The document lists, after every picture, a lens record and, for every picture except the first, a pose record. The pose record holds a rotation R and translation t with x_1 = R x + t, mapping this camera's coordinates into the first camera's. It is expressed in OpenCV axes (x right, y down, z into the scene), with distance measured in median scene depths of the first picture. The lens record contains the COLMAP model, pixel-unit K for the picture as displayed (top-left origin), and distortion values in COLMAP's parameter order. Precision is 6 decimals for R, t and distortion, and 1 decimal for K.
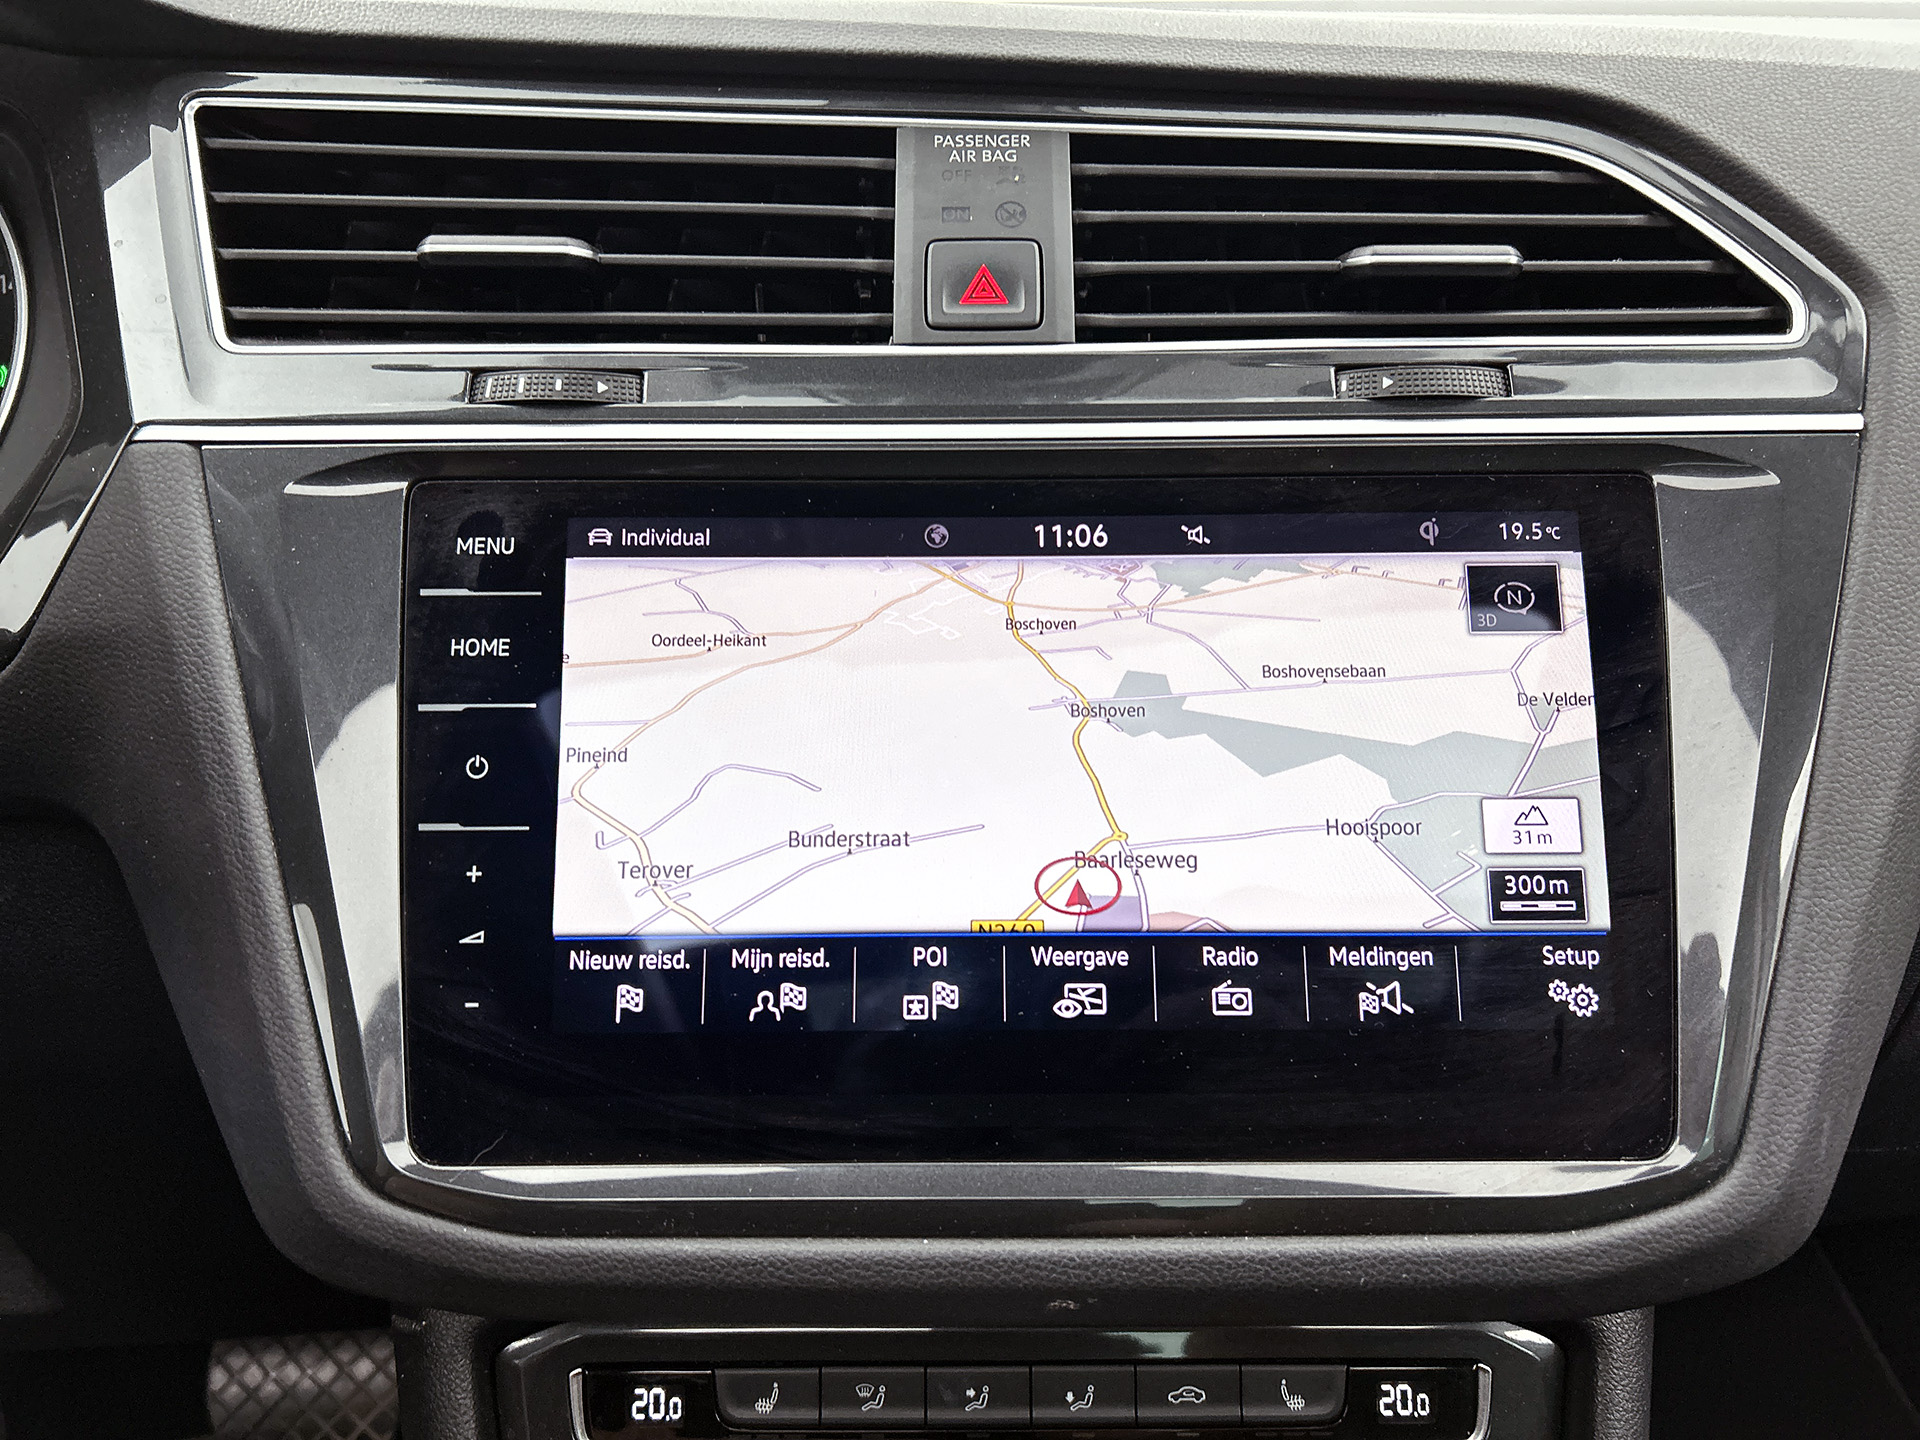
lens RADIAL K [[1473.4, 0, 973.1], [0, 1473.4, 716.4], [0, 0, 1]] dist [0.010944, -0.010978]
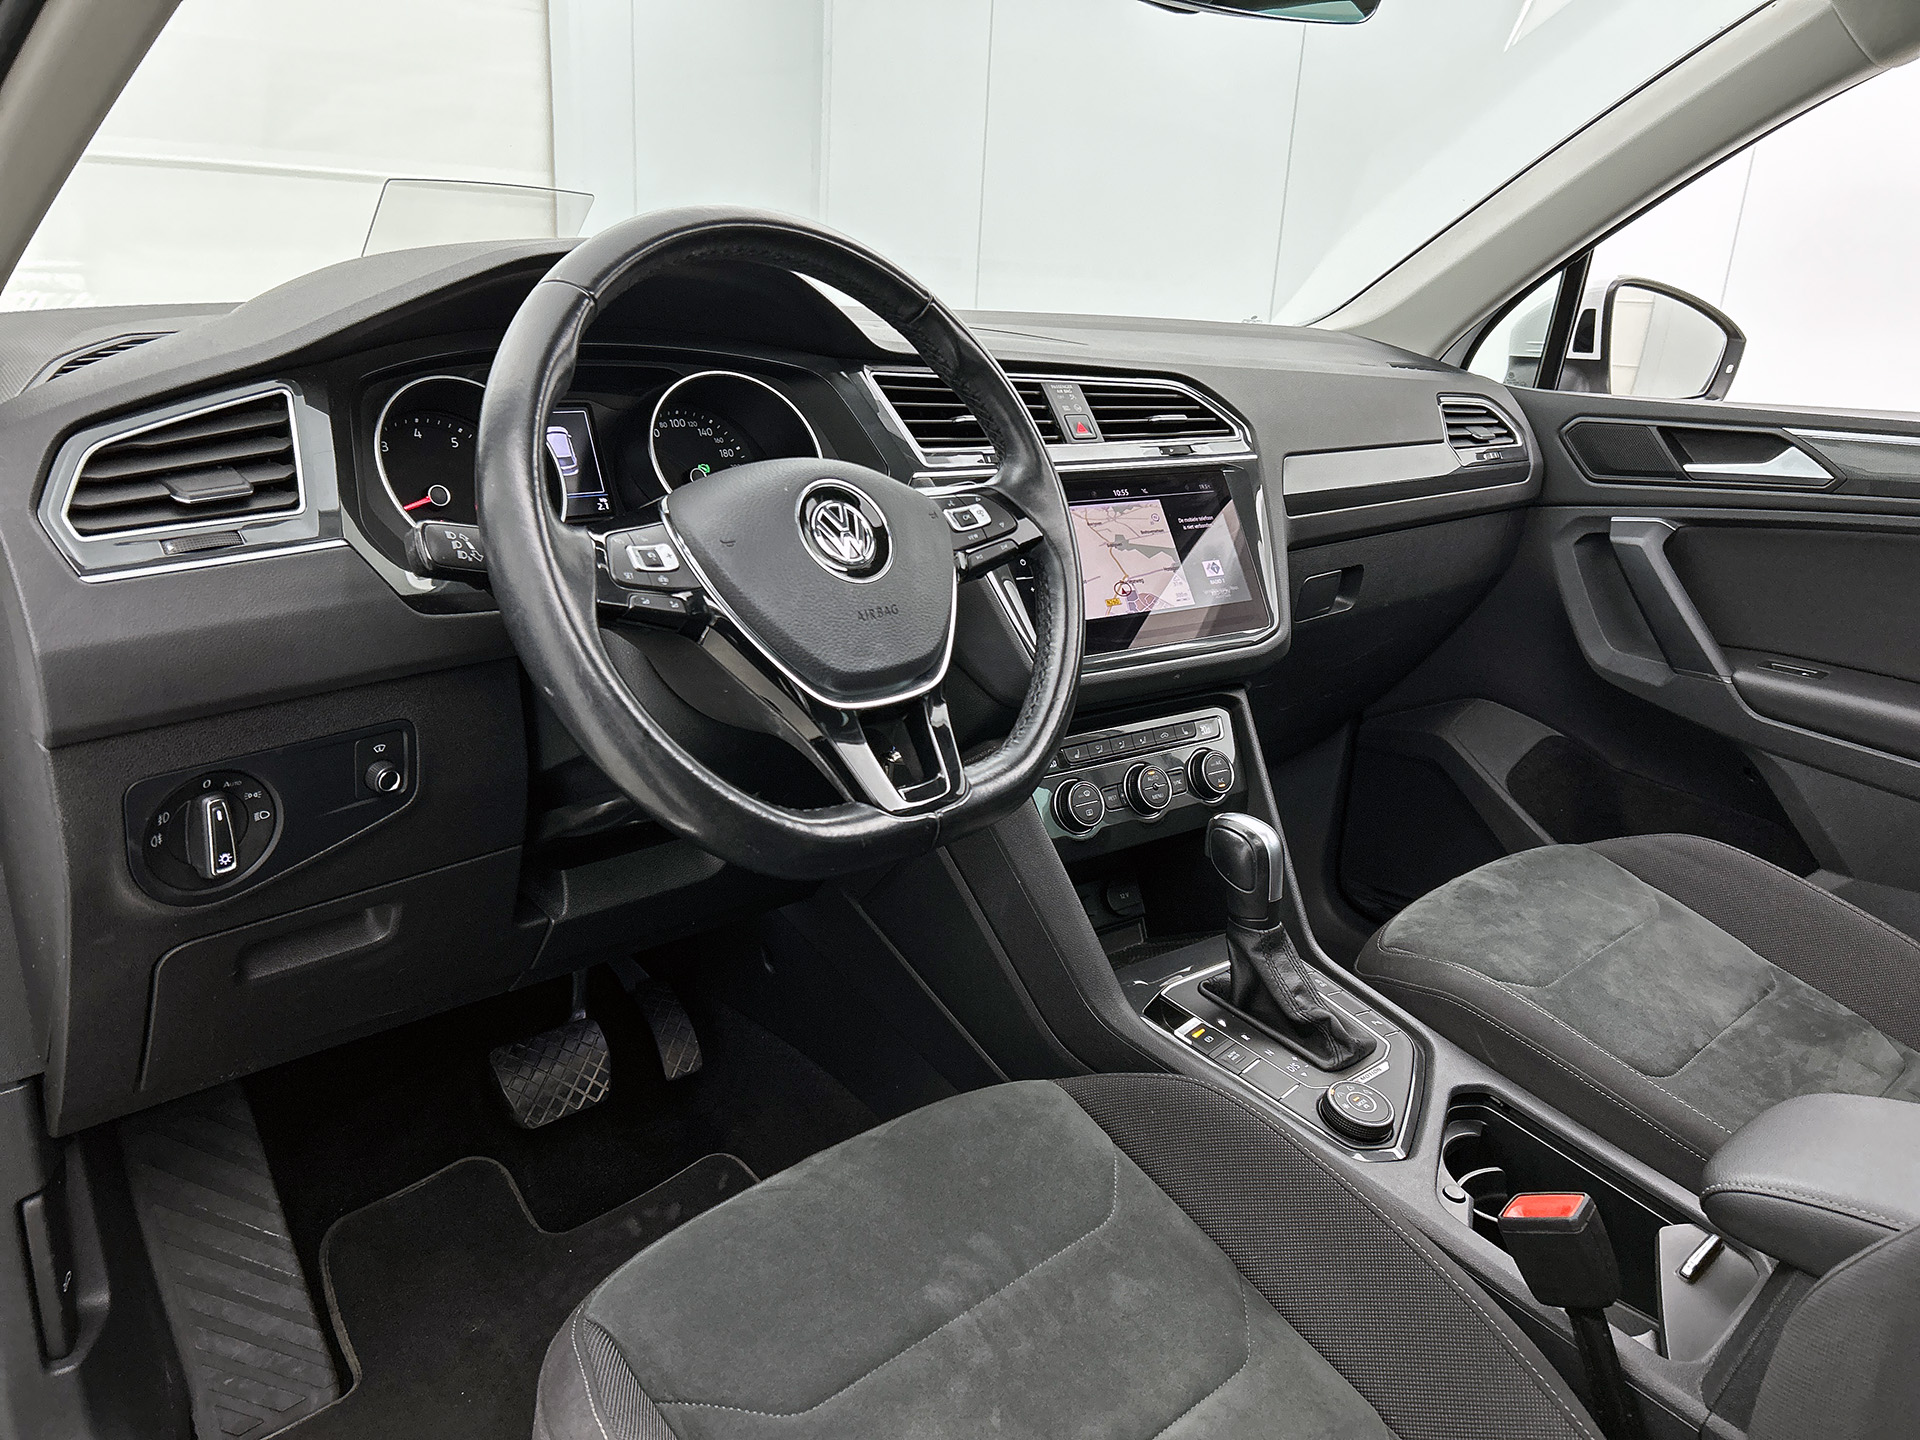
lens RADIAL K [[1488.8, 0, 989.8], [0, 1488.8, 733.9], [0, 0, 1]] dist [0.058132, -0.004297]
pose [[0.774757, -0.142321, 0.616033, -2.556918], [0.188307, 0.982060, -0.009942, 0.444263], [-0.603566, 0.123706, 0.787658, -1.669875]]
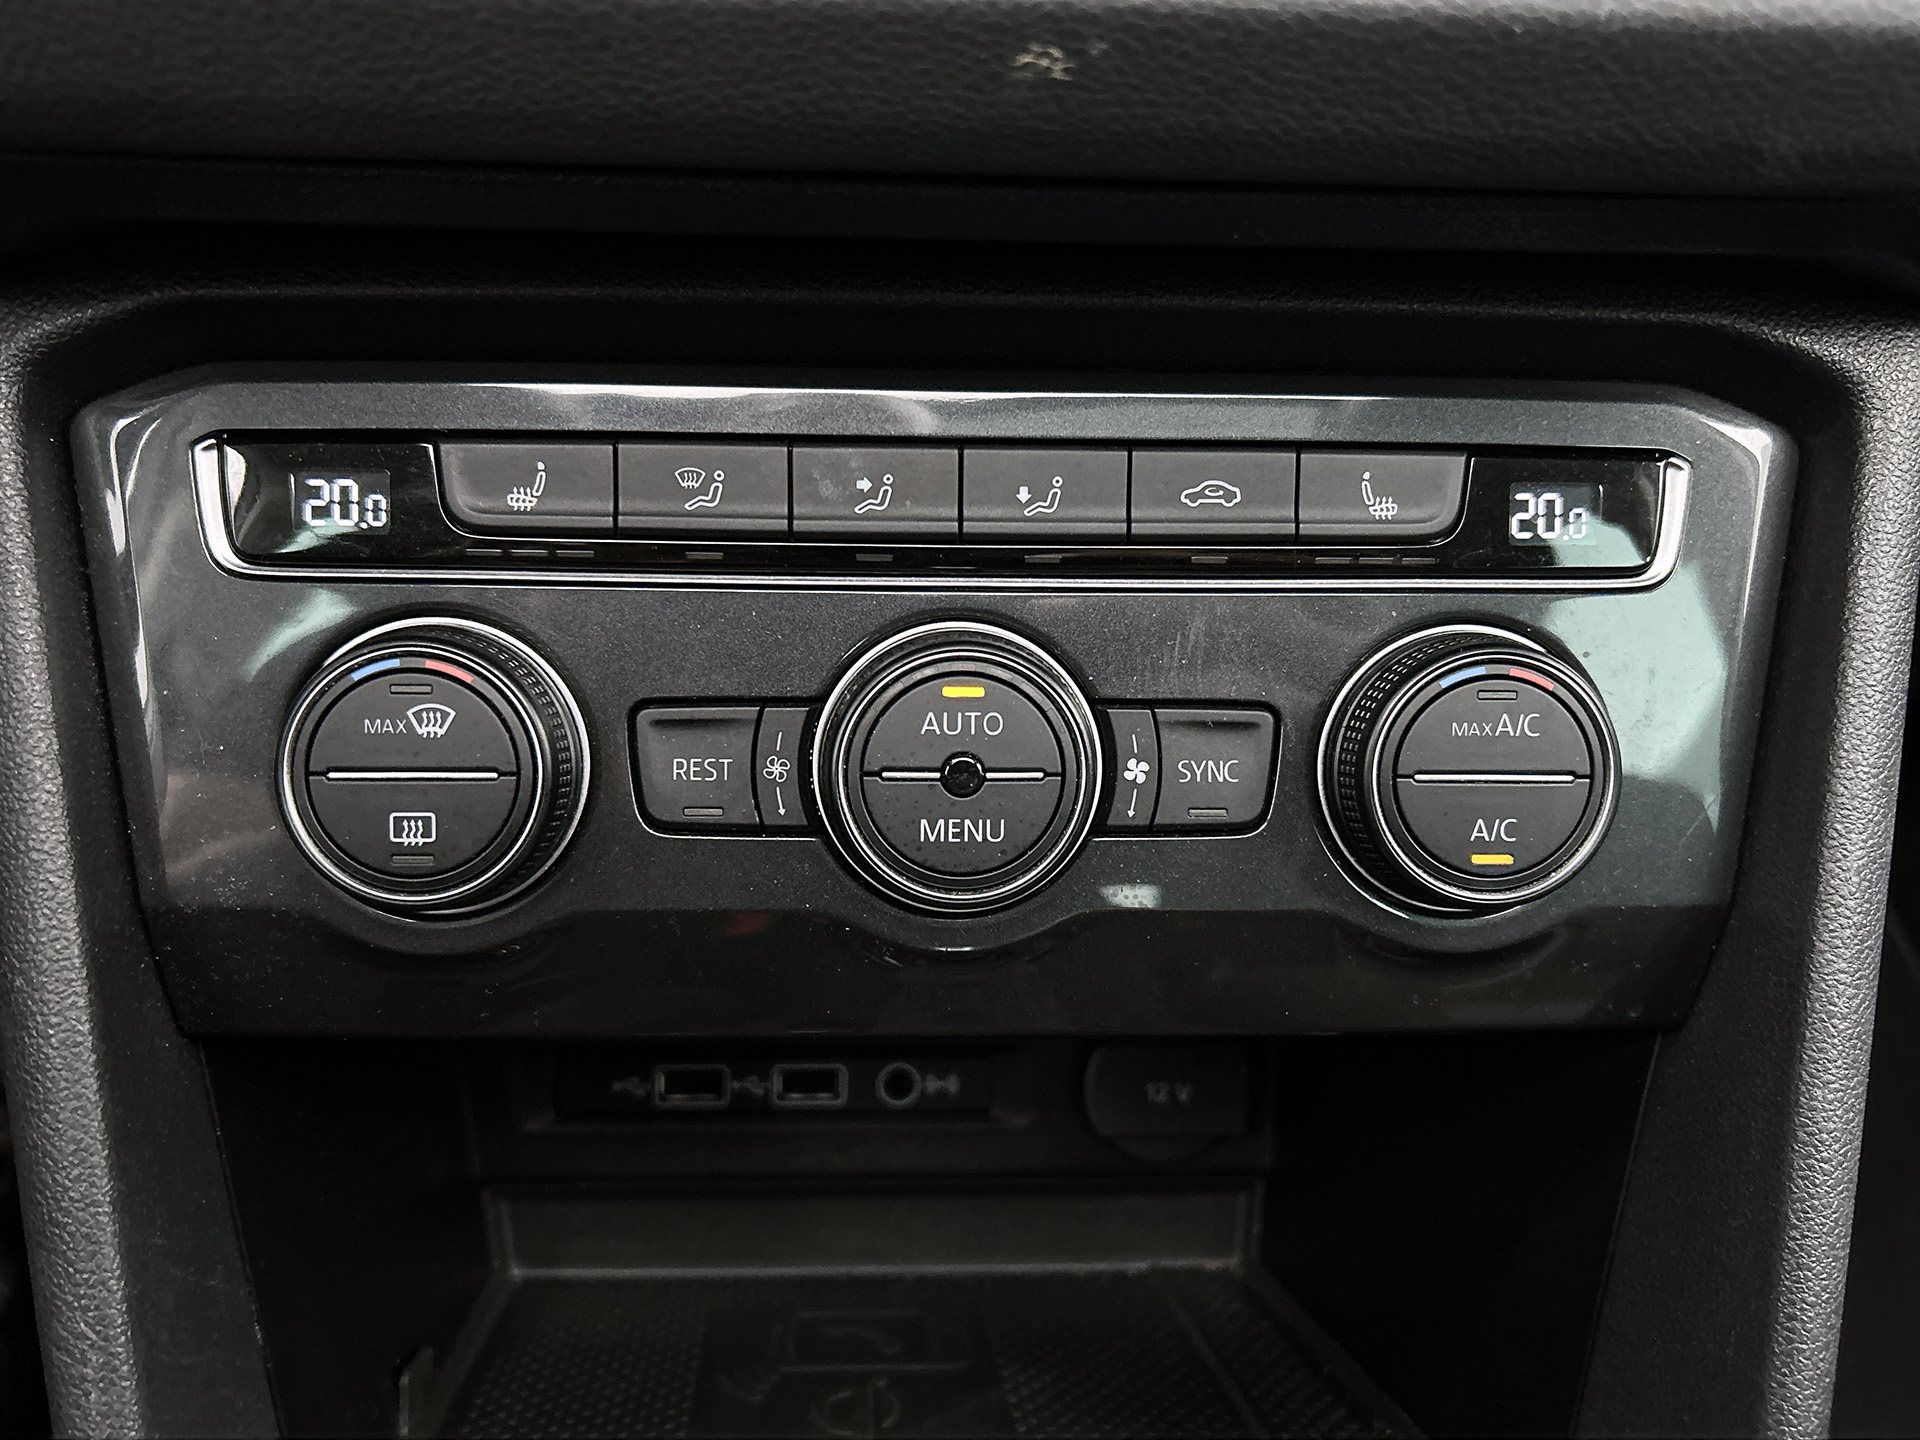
lens RADIAL K [[1500.9, 0, 963.1], [0, 1500.9, 713.5], [0, 0, 1]] dist [0.053184, -0.093117]
pose [[0.998651, 0.008120, 0.051286, 0.008990], [-0.015451, 0.989427, 0.144204, 0.496010], [-0.049573, -0.144802, 0.988218, 0.391168]]
